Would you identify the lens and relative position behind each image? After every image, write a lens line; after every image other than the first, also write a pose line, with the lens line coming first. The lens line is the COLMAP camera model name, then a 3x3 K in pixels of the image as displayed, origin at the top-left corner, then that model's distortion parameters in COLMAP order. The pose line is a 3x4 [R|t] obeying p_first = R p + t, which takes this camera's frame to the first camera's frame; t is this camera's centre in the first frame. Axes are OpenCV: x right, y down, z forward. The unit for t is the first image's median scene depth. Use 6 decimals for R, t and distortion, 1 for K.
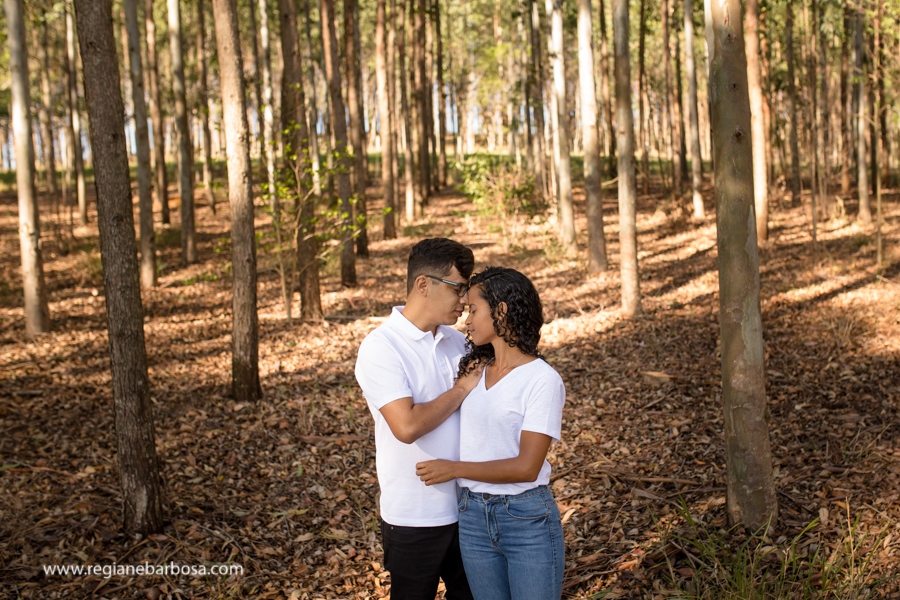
lens RADIAL K [[962.2, 0, 475.5], [0, 962.2, 298.8], [0, 0, 1]] dist [-0.009381, -0.010581]
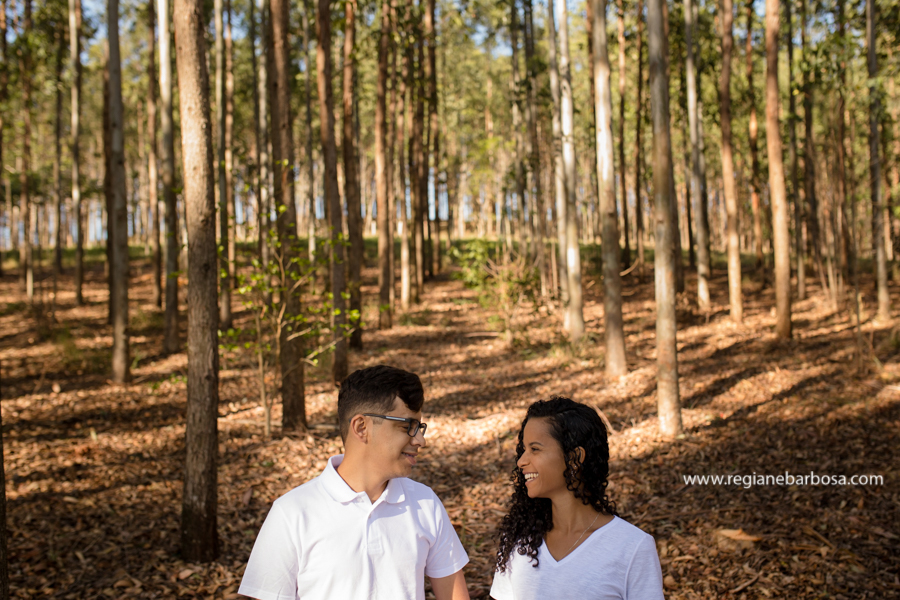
lens RADIAL K [[914.9, 0, 450.0], [0, 914.9, 300.0], [0, 0, 1]] dist [-0.009836, -0.001490]
pose [[0.999732, 0.017047, -0.015659, -0.021790], [-0.018292, 0.996370, -0.083138, -0.031793], [0.014185, 0.083403, 0.996415, 0.187871]]
